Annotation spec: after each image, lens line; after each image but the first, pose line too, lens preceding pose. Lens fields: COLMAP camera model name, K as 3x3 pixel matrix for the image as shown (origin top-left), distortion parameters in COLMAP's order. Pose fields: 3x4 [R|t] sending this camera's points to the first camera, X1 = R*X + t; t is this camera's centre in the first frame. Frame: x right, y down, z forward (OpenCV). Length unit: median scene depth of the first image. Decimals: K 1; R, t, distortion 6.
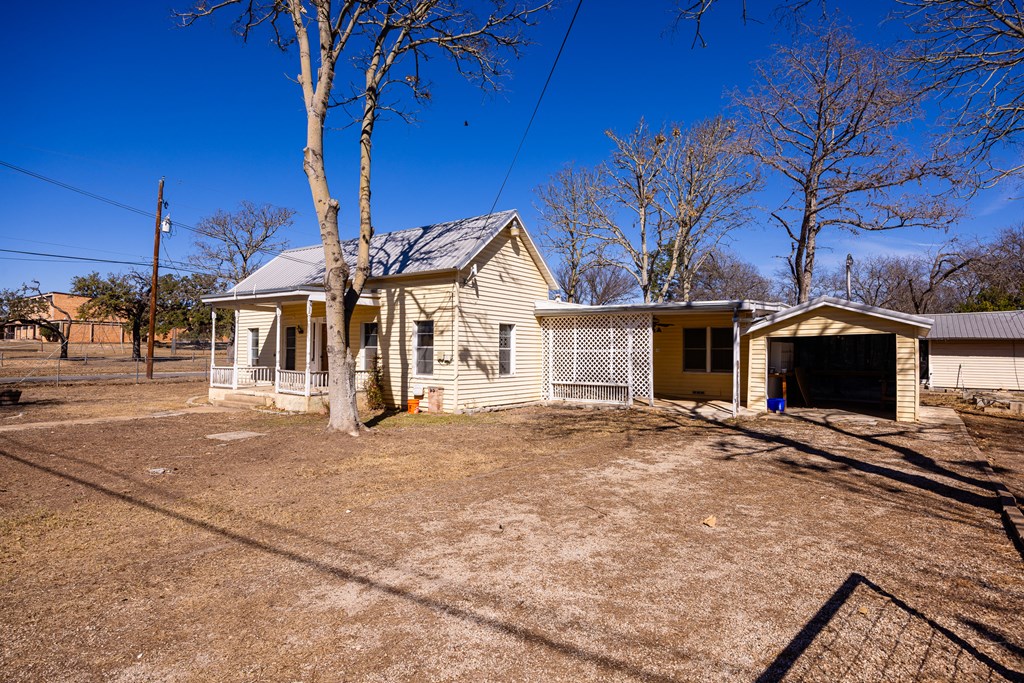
lens RADIAL K [[565.6, 0, 506.3], [0, 565.6, 338.4], [0, 0, 1]] dist [-0.008792, -0.002545]
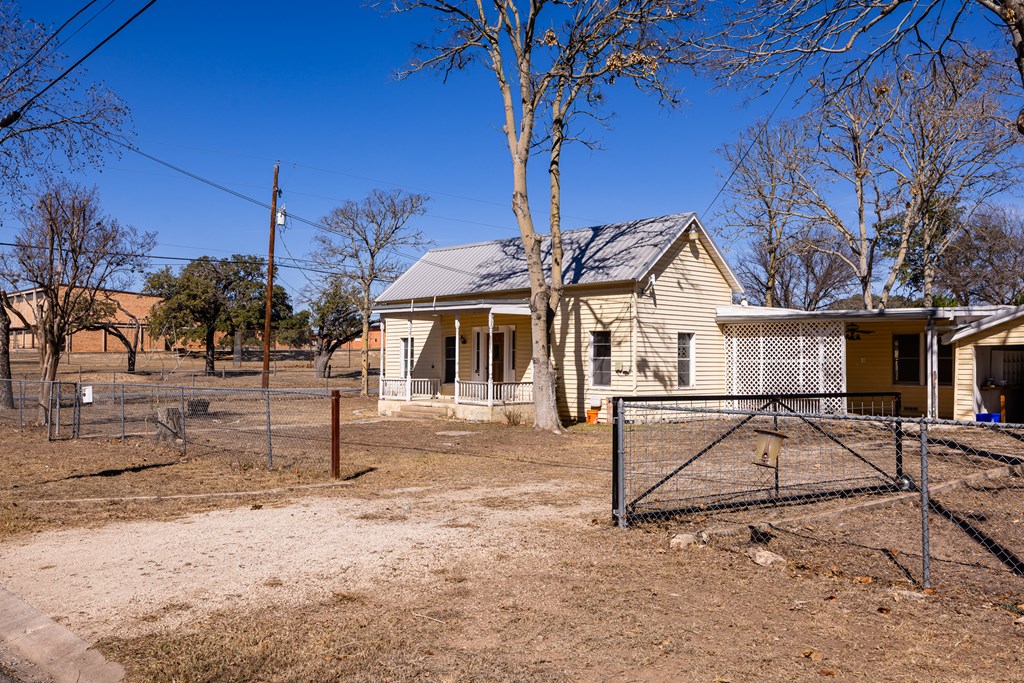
lens RADIAL K [[906.7, 0, 515.1], [0, 906.7, 336.9], [0, 0, 1]] dist [-0.004565, 0.011993]
pose [[0.983845, -0.008293, -0.178828, -0.009172], [0.007425, 0.999957, -0.005524, -0.013117], [0.178867, 0.004107, 0.983865, -0.564944]]
